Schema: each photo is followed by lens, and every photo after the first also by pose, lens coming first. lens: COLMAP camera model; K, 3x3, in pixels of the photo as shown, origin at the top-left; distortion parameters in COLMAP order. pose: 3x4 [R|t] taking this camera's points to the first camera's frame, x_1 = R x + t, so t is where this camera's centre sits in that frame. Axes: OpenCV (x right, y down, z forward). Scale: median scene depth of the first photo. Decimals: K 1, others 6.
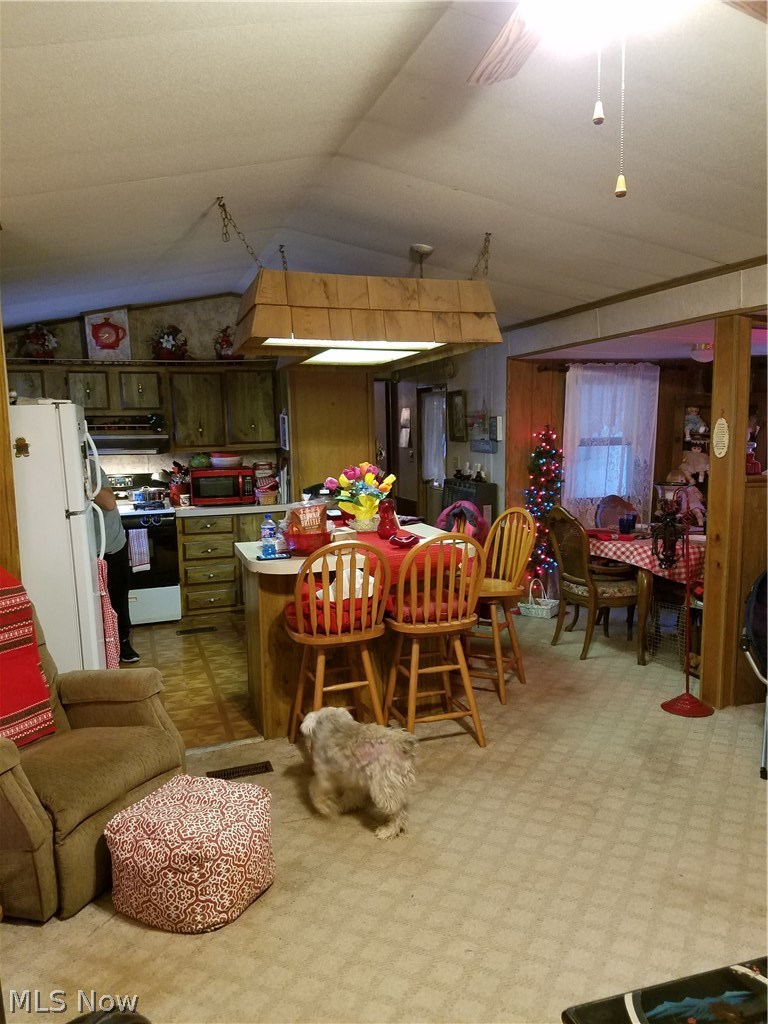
lens RADIAL K [[789.4, 0, 413.9], [0, 789.4, 540.7], [0, 0, 1]] dist [0.138671, -0.118917]
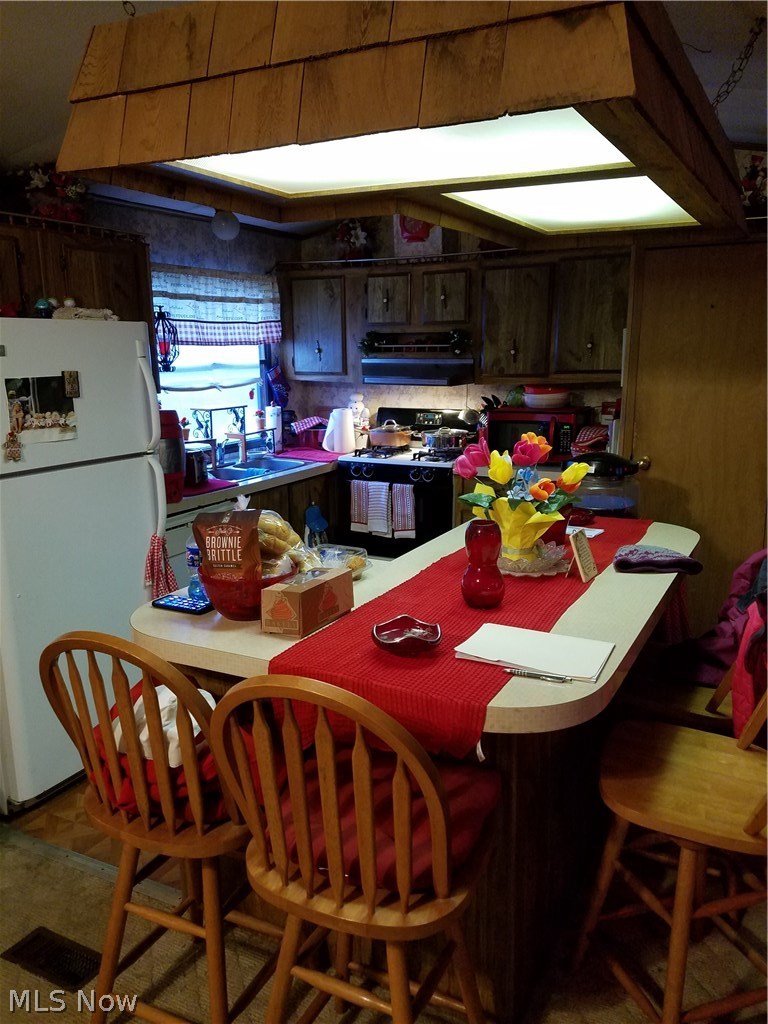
lens RADIAL K [[789.4, 0, 413.9], [0, 789.4, 540.7], [0, 0, 1]] dist [0.138671, -0.118917]
pose [[0.664418, 0.191393, -0.722439, 0.210399], [-0.113276, 0.981274, 0.155787, -0.076704], [0.738727, -0.021672, 0.673656, 0.470703]]
